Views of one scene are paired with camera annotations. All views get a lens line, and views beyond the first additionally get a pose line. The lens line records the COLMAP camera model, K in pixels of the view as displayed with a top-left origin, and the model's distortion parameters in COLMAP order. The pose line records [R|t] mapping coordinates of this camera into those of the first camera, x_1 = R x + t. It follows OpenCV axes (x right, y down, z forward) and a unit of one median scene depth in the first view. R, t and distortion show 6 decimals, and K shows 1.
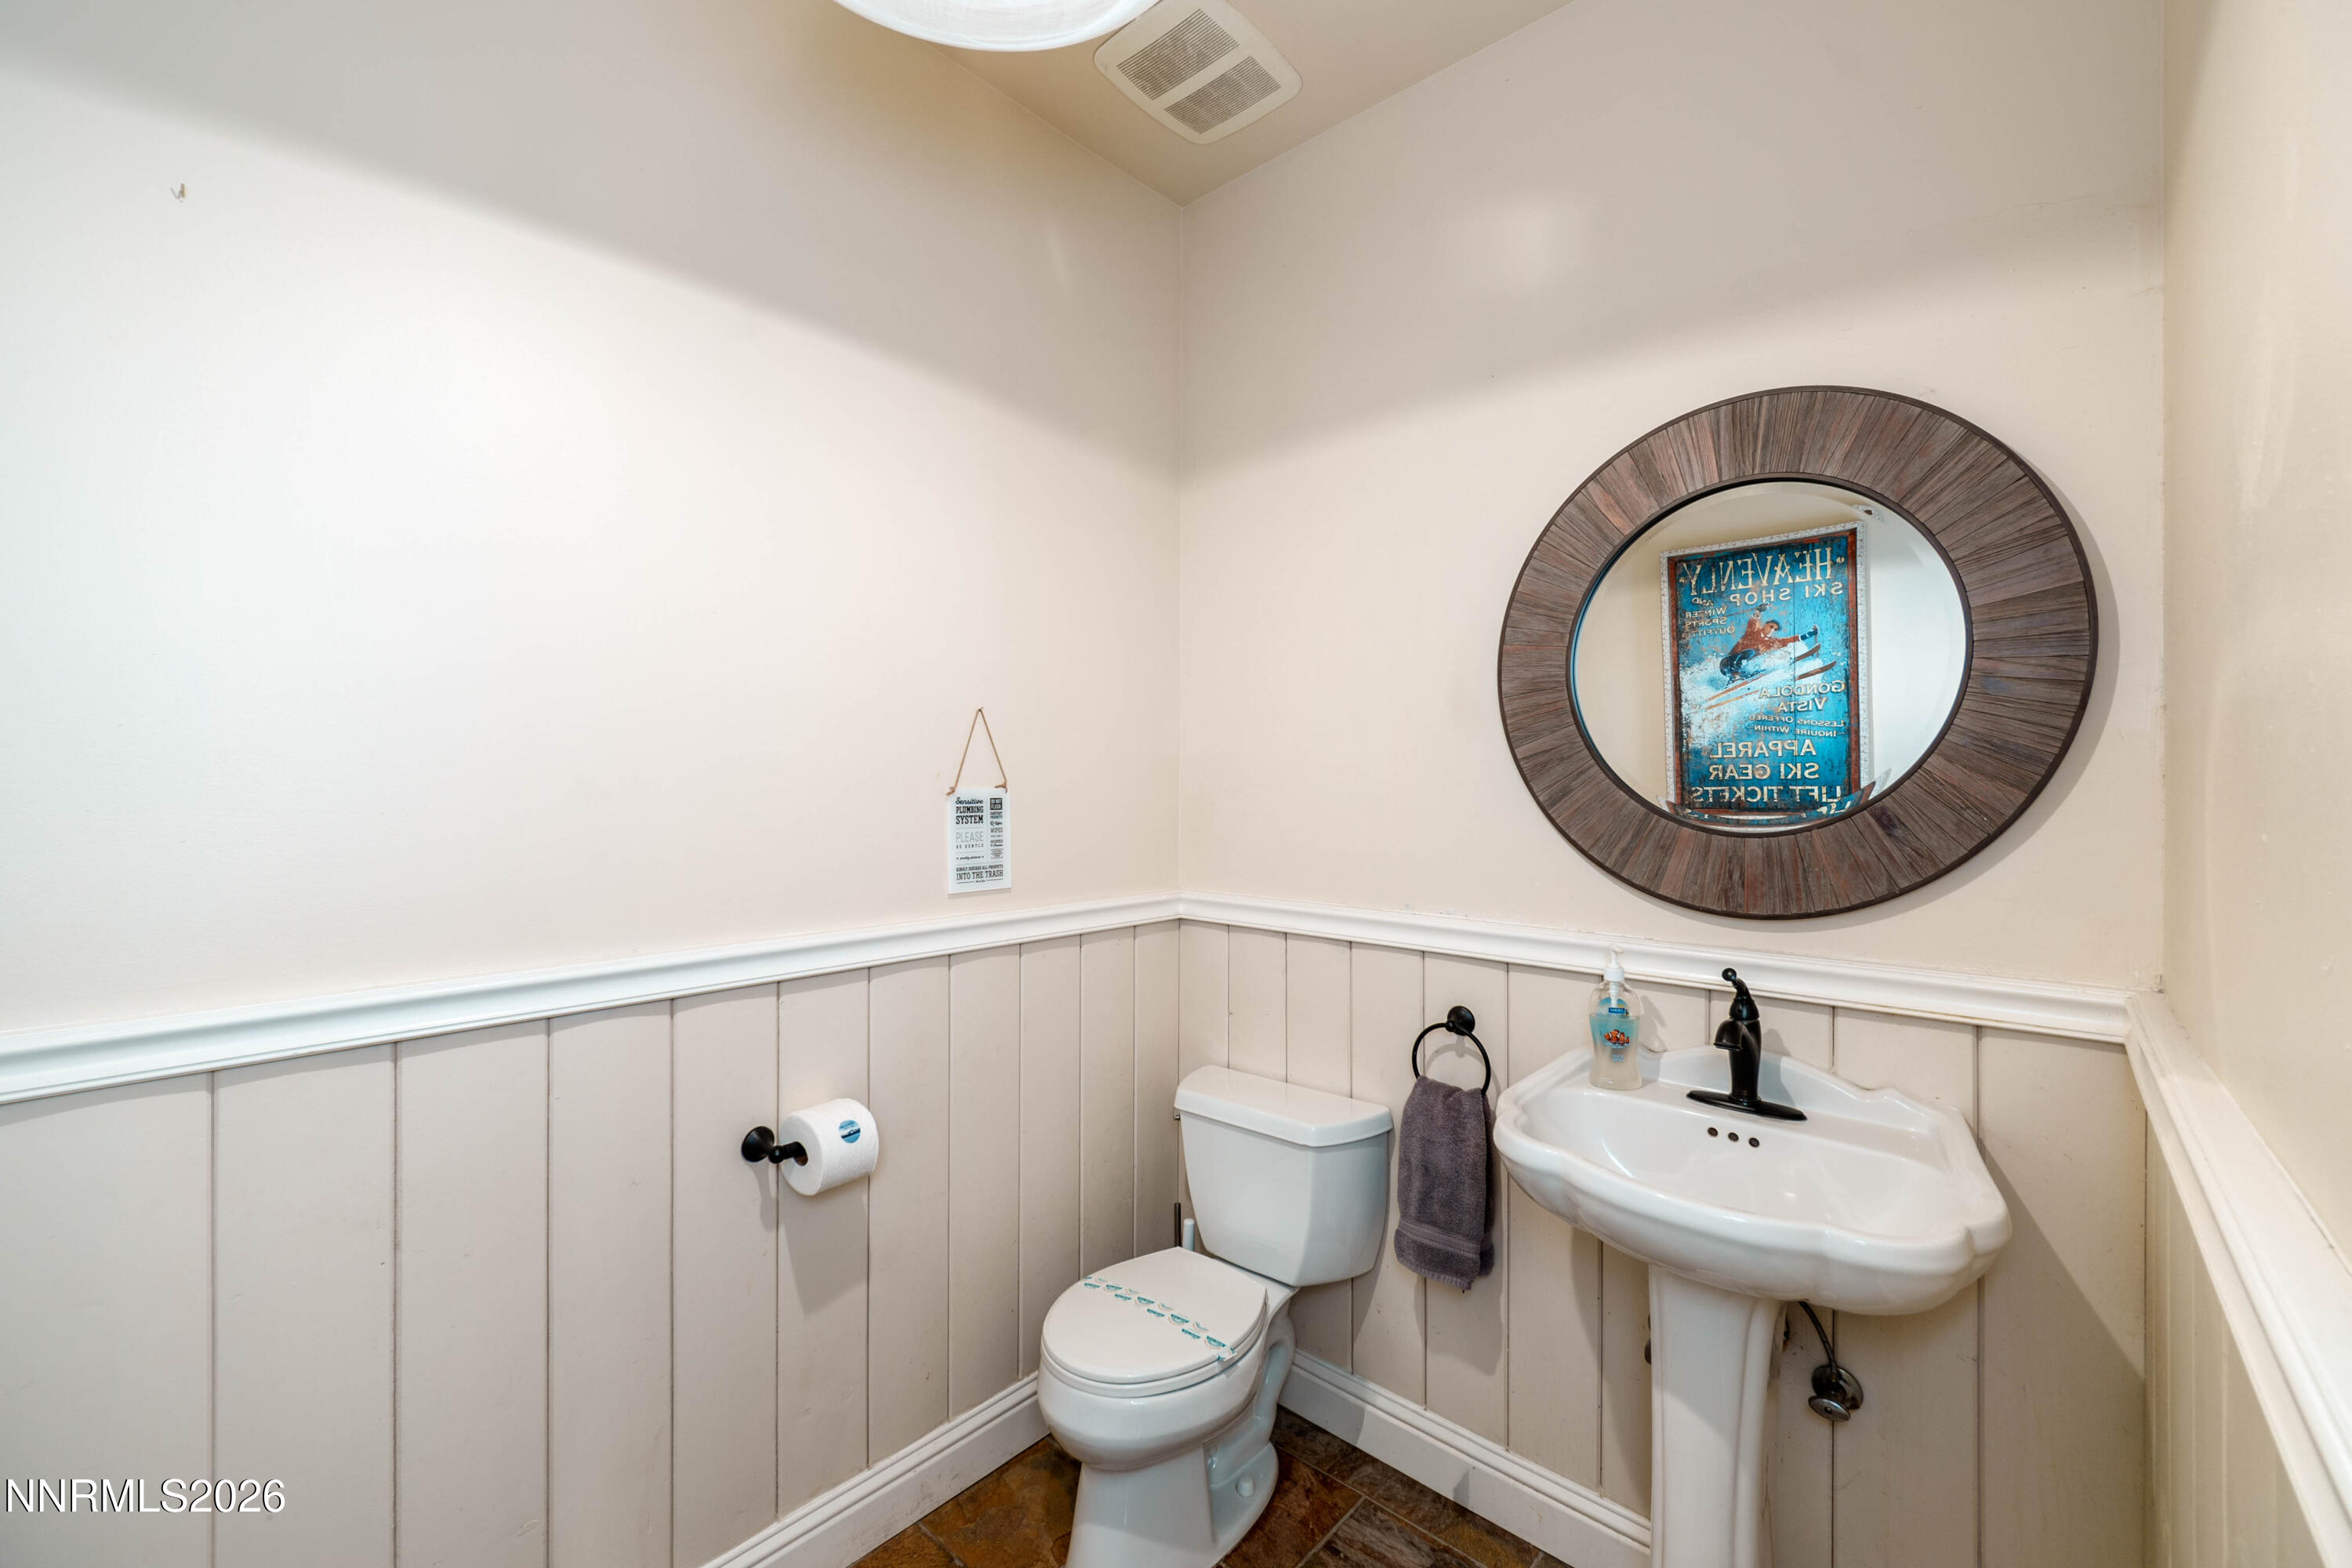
lens RADIAL K [[944.6, 0, 1175.8], [0, 944.6, 779.4], [0, 0, 1]] dist [-0.001252, -0.000184]
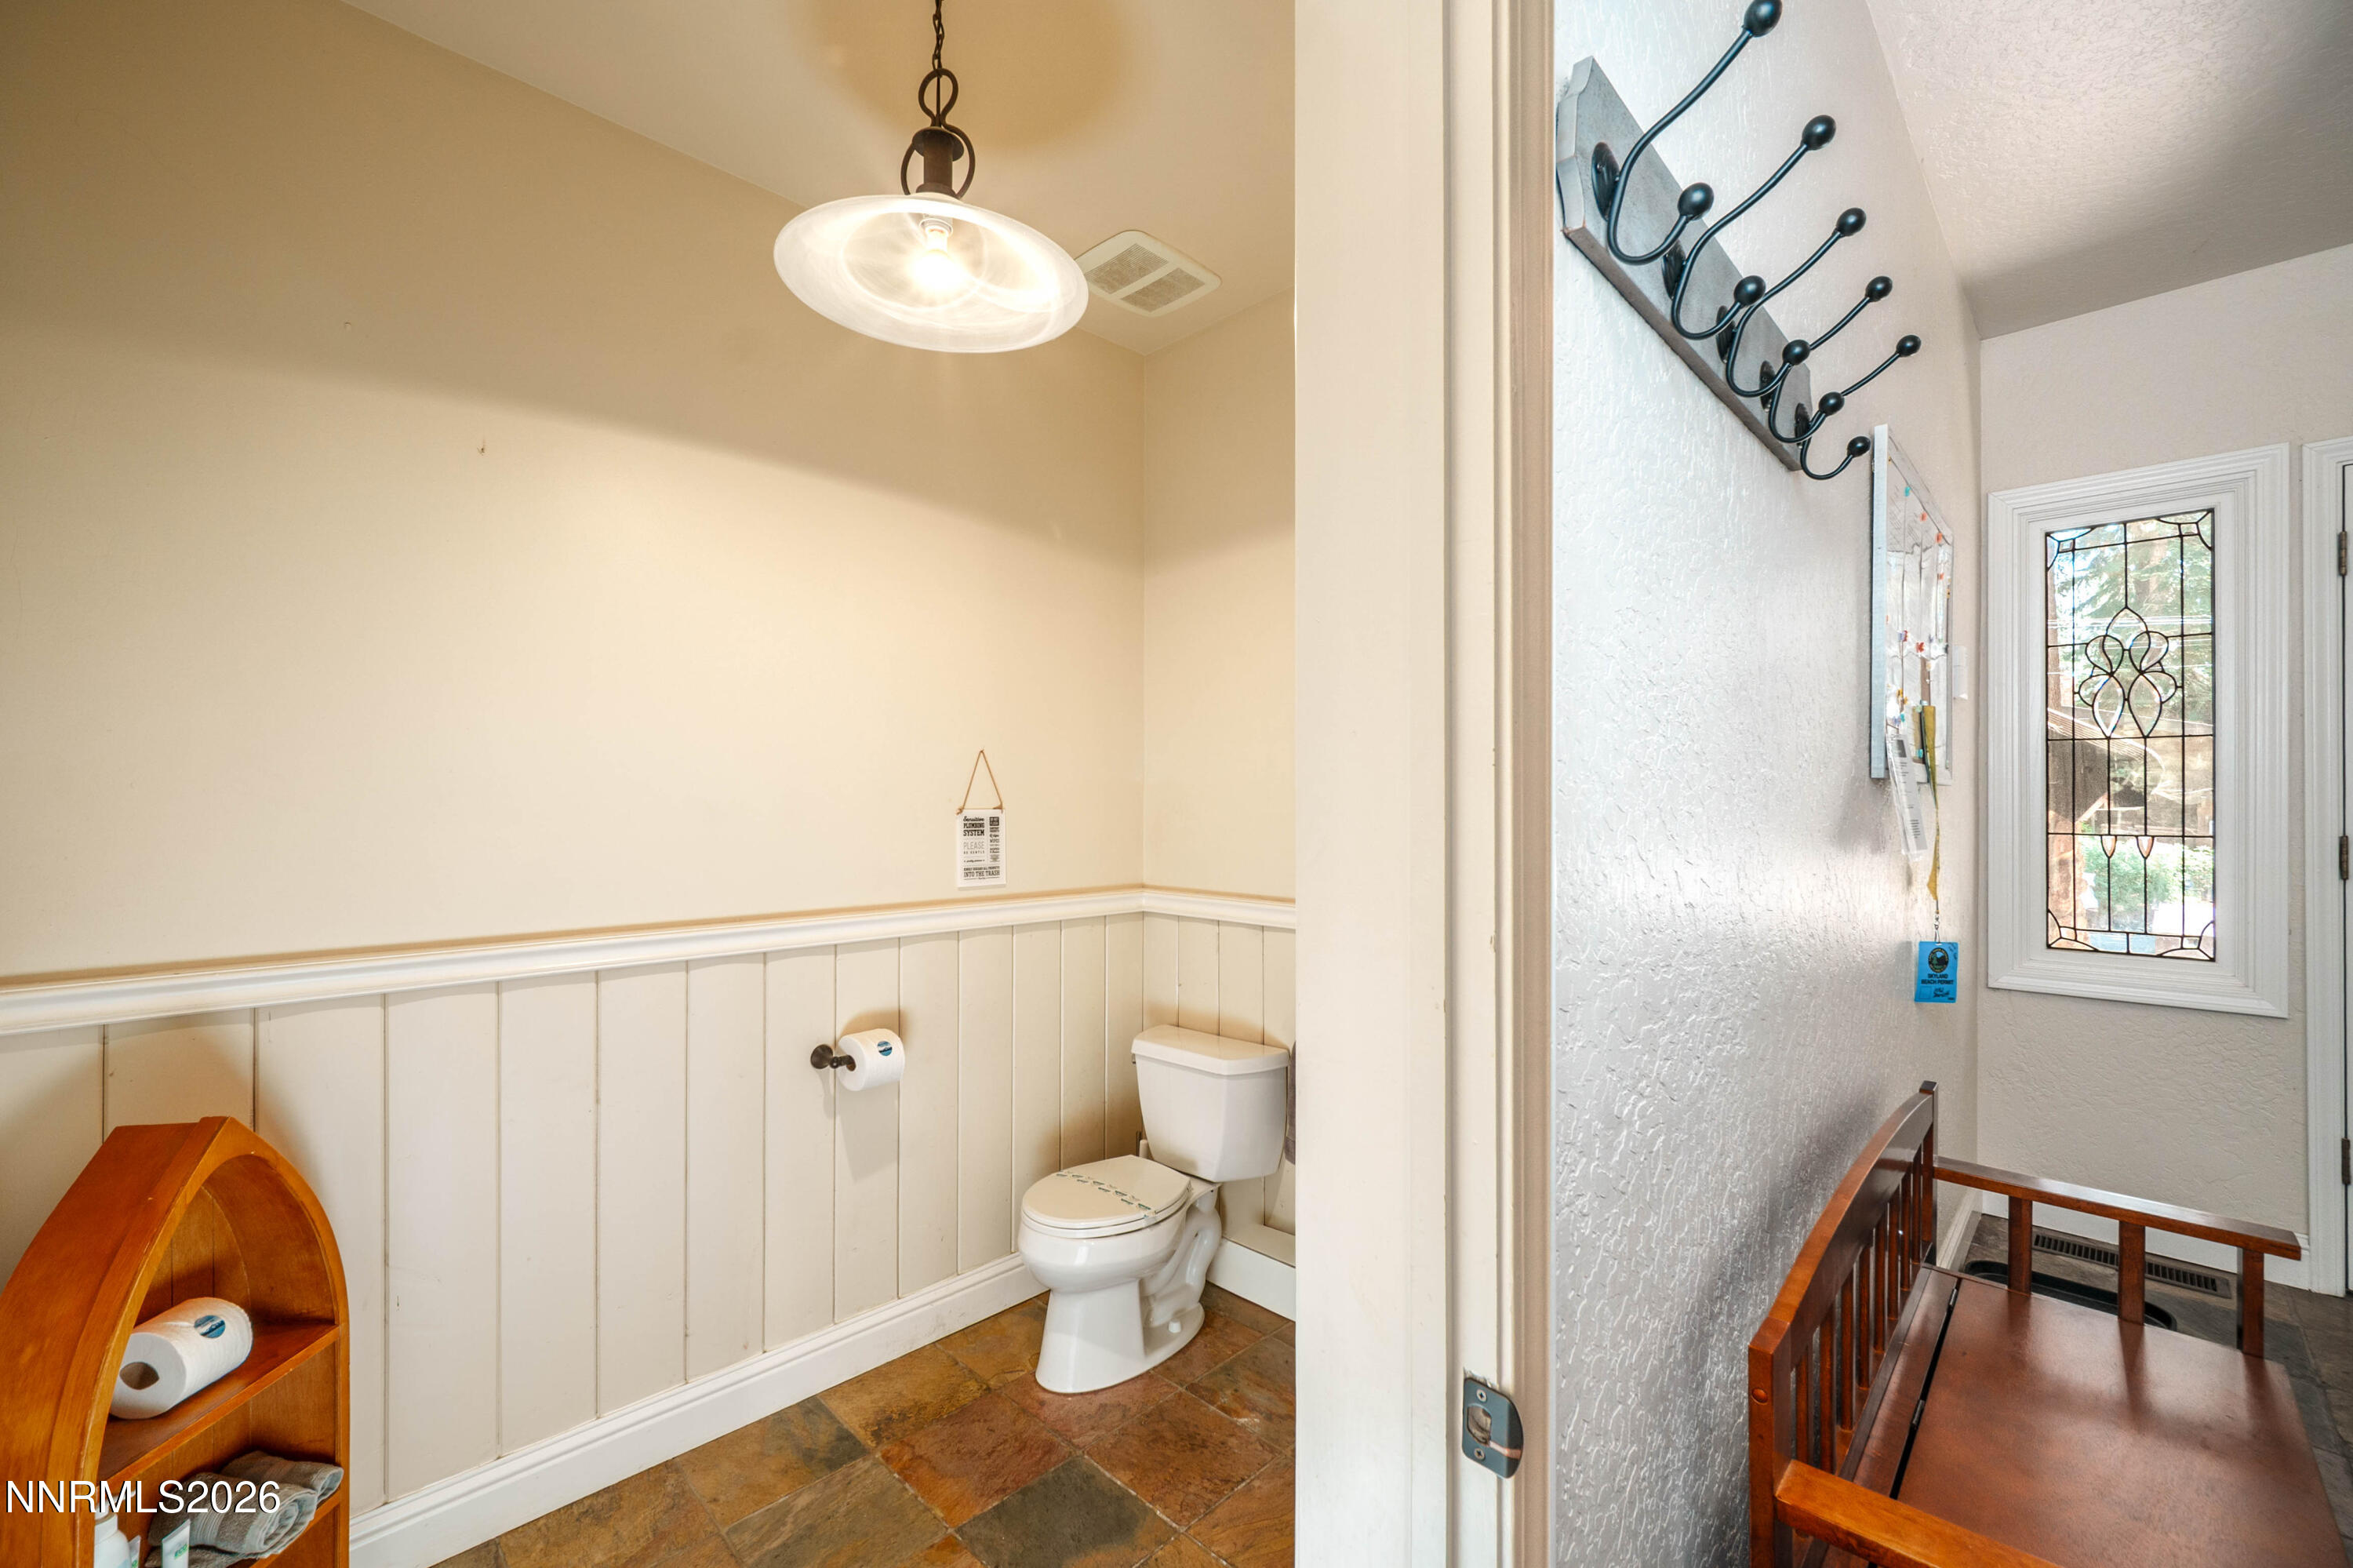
lens RADIAL K [[945.1, 0, 1177.0], [0, 945.1, 796.4], [0, 0, 1]] dist [-0.001252, -0.000184]
pose [[0.998958, -0.002152, -0.045588, 0.134914], [0.001811, 0.999970, -0.007521, 0.001253], [0.045603, 0.007431, 0.998932, -0.341131]]
